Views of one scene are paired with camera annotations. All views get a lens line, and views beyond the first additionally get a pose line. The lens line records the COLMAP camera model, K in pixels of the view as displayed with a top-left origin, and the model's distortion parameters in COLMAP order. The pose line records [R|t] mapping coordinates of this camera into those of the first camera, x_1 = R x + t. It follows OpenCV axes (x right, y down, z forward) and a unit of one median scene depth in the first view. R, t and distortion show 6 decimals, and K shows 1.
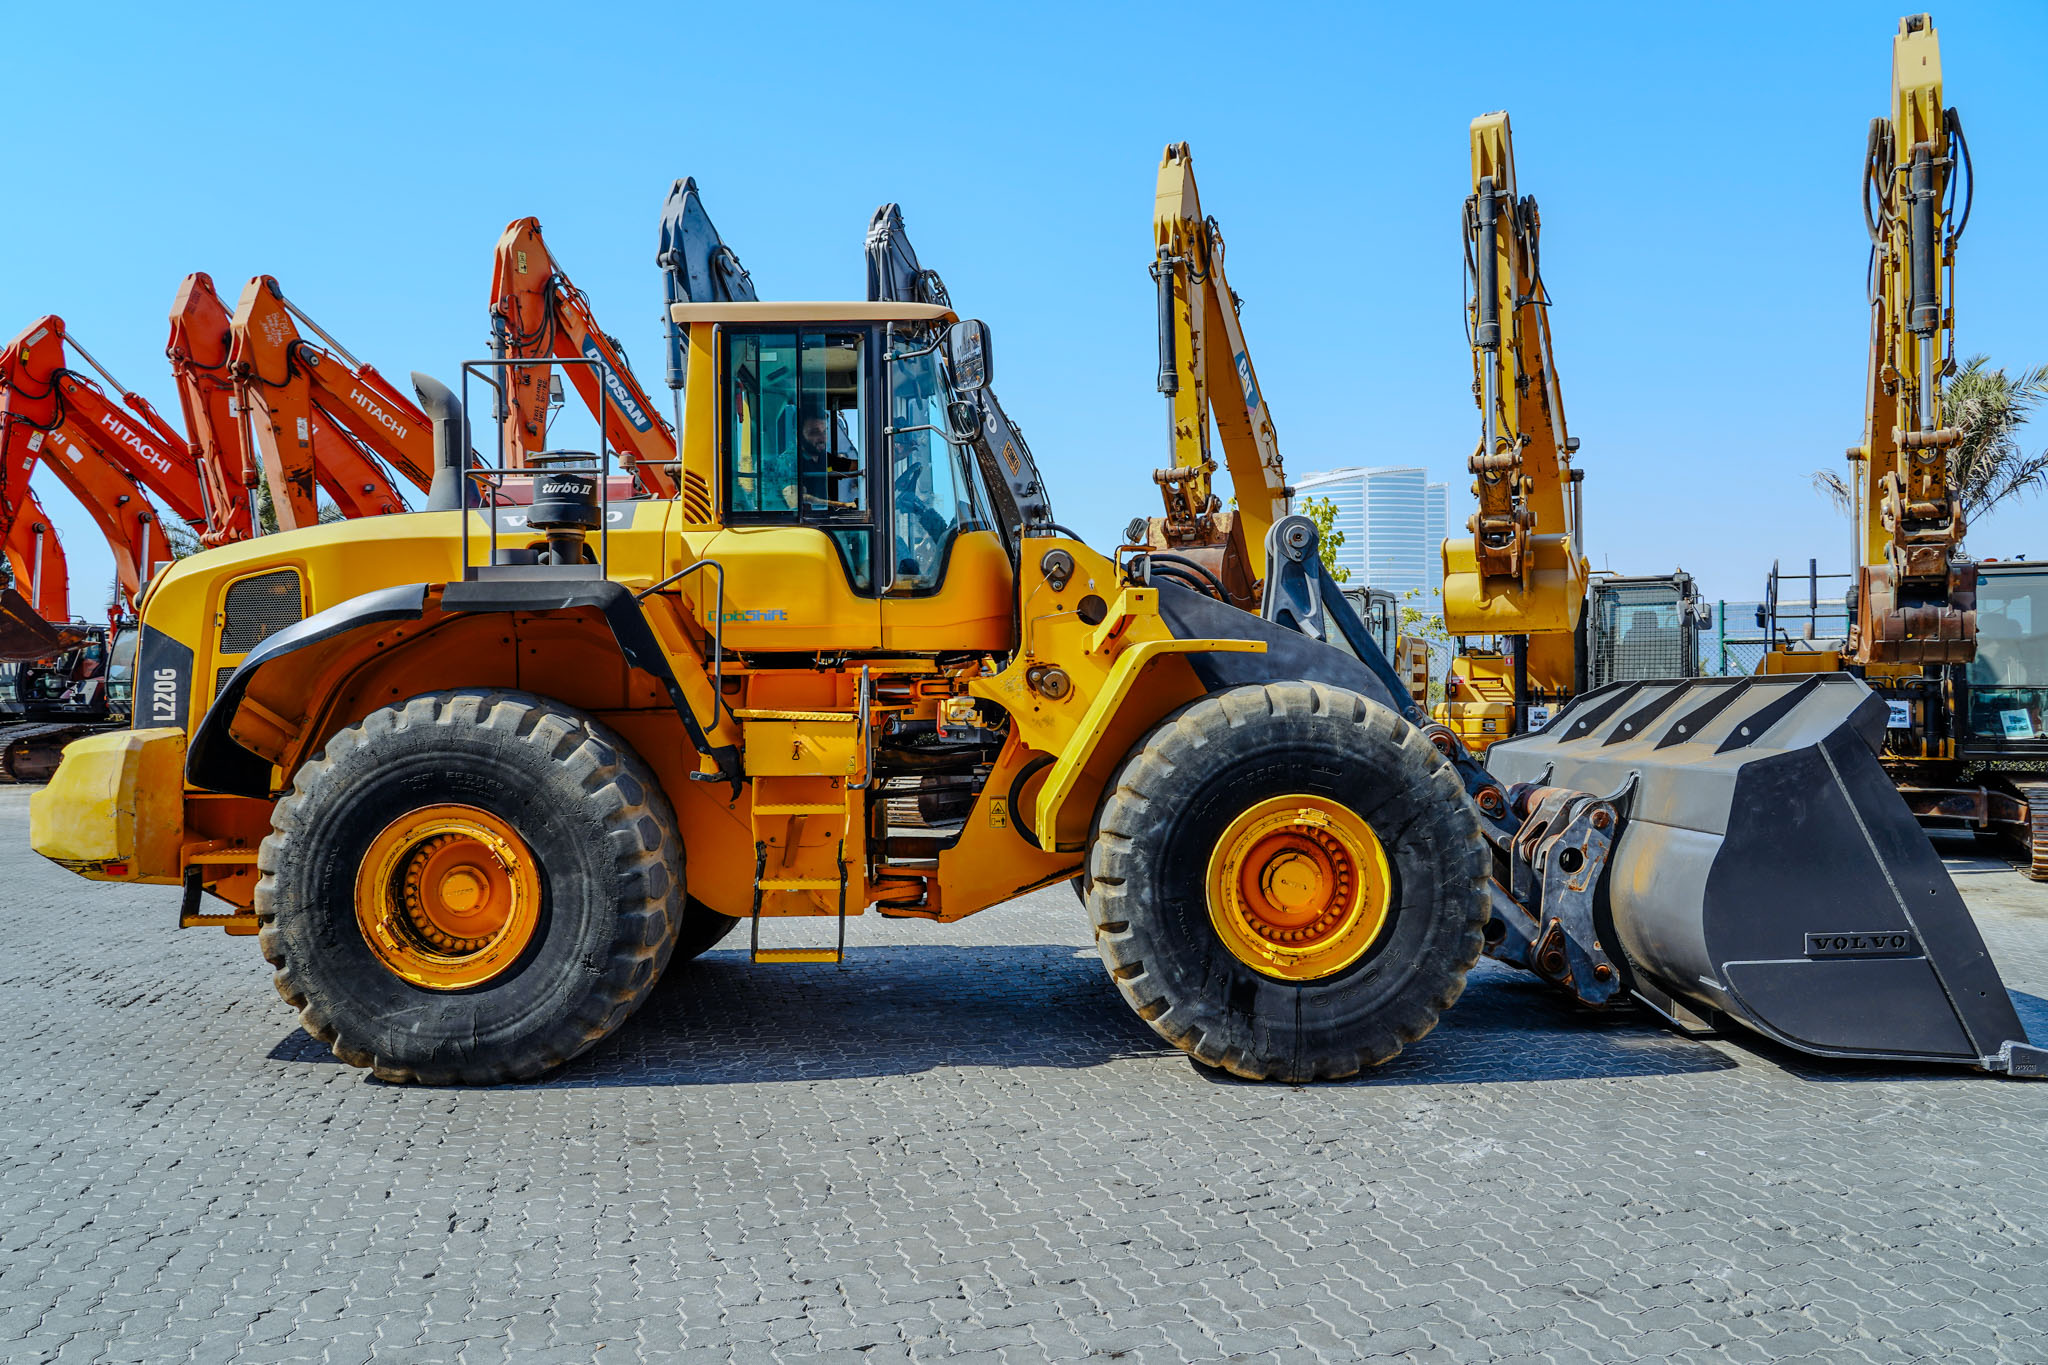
lens RADIAL K [[1358.0, 0, 1019.0], [0, 1358.0, 673.8], [0, 0, 1]] dist [-0.021257, 0.004304]
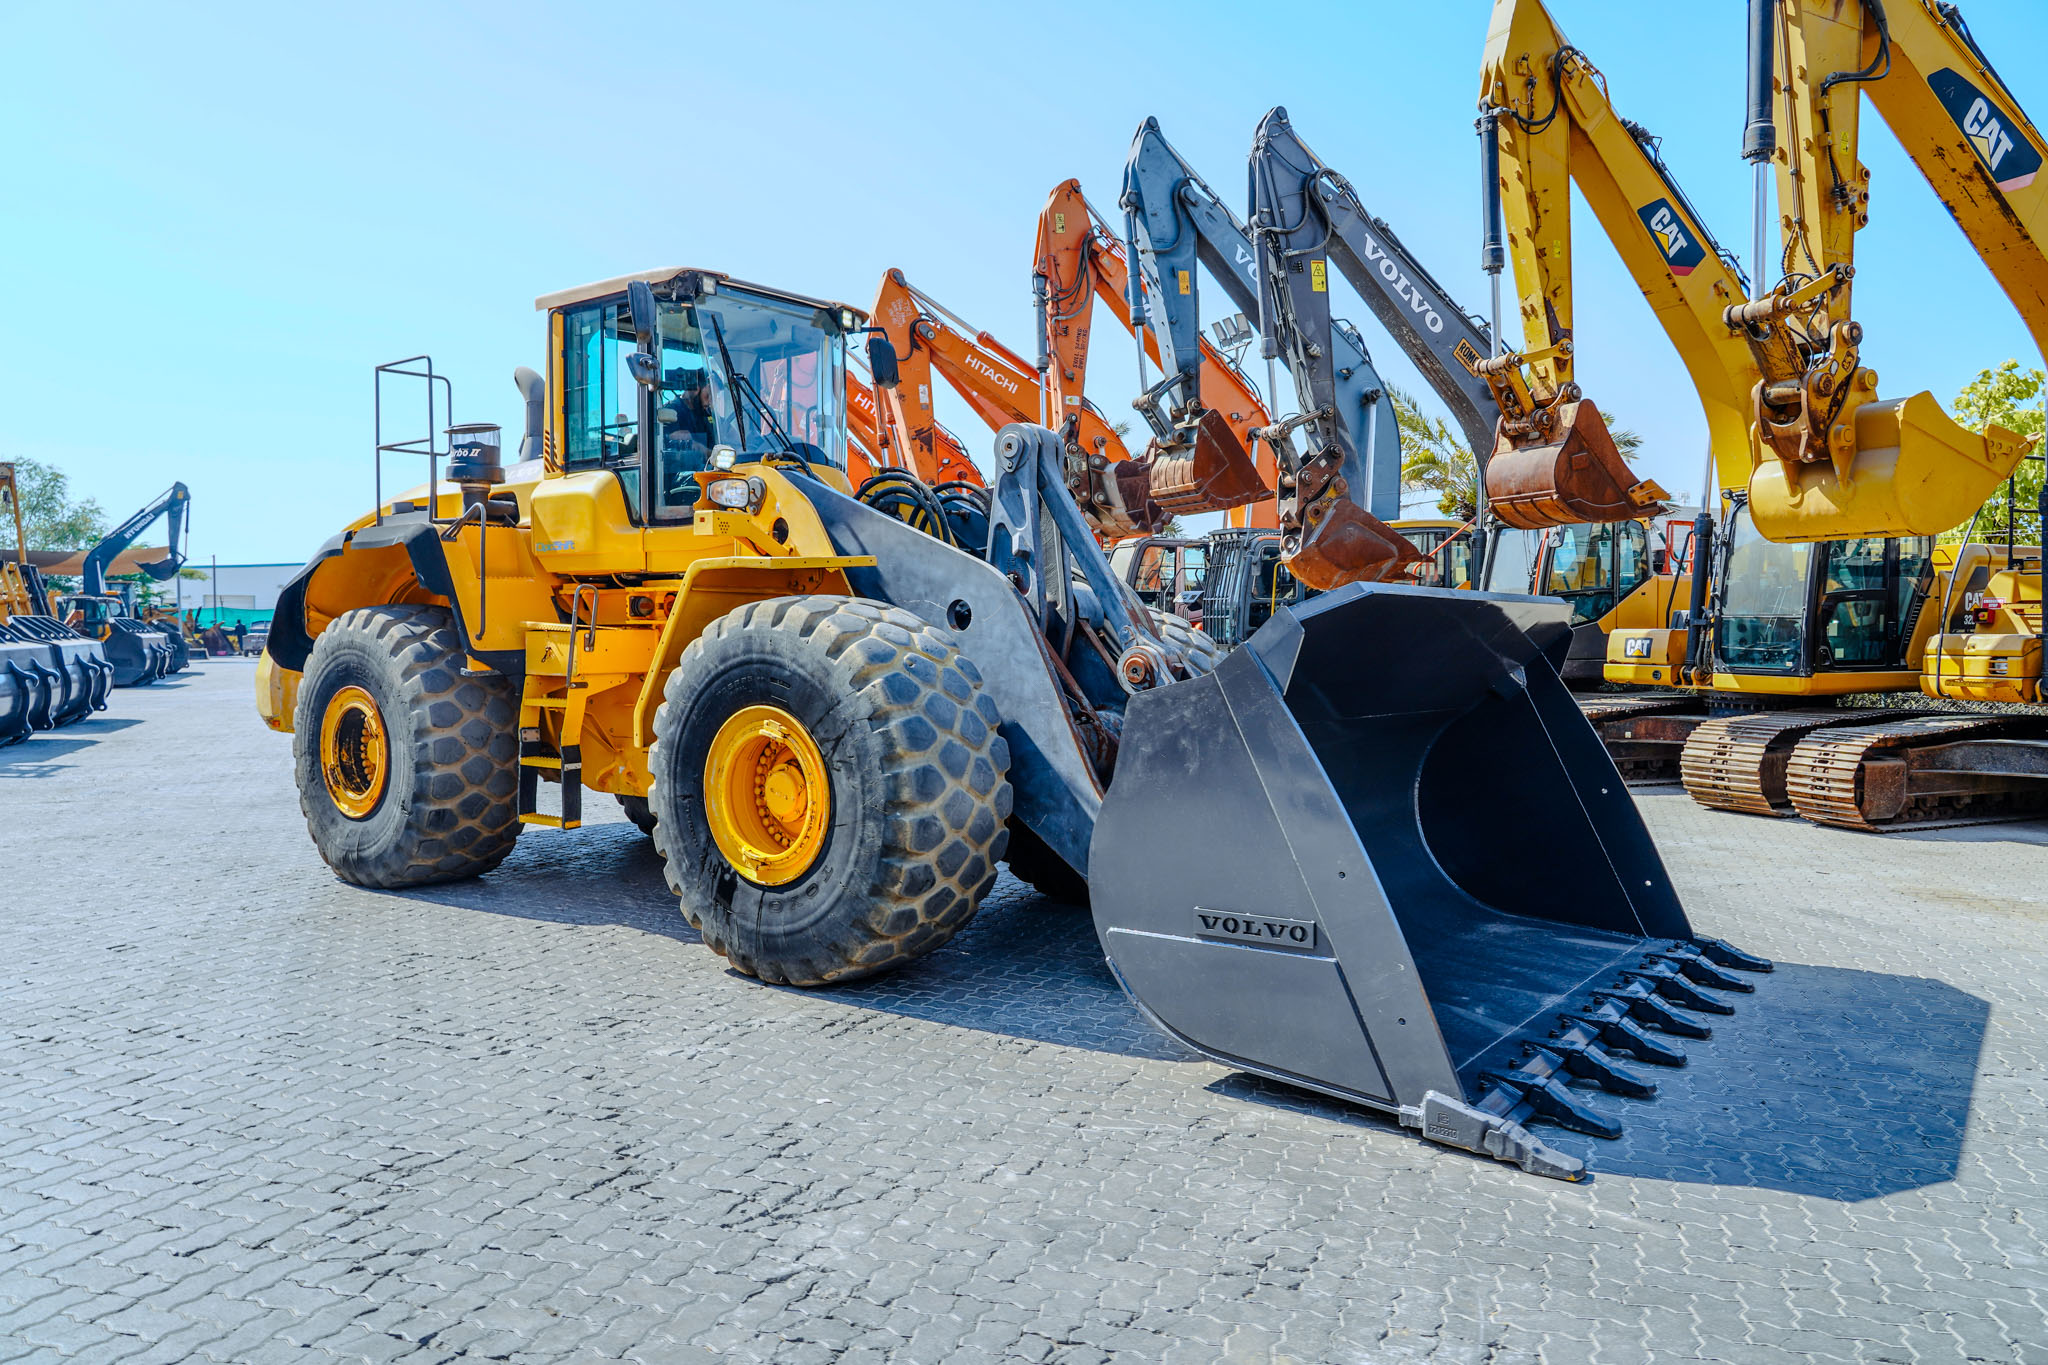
lens RADIAL K [[1383.6, 0, 1065.3], [0, 1383.6, 670.7], [0, 0, 1]] dist [-0.011551, 0.001488]
pose [[0.799887, 0.028094, -0.599493, 1.020474], [0.001285, 0.998821, 0.048522, 0.011521], [0.600149, -0.039582, 0.798908, 0.299397]]
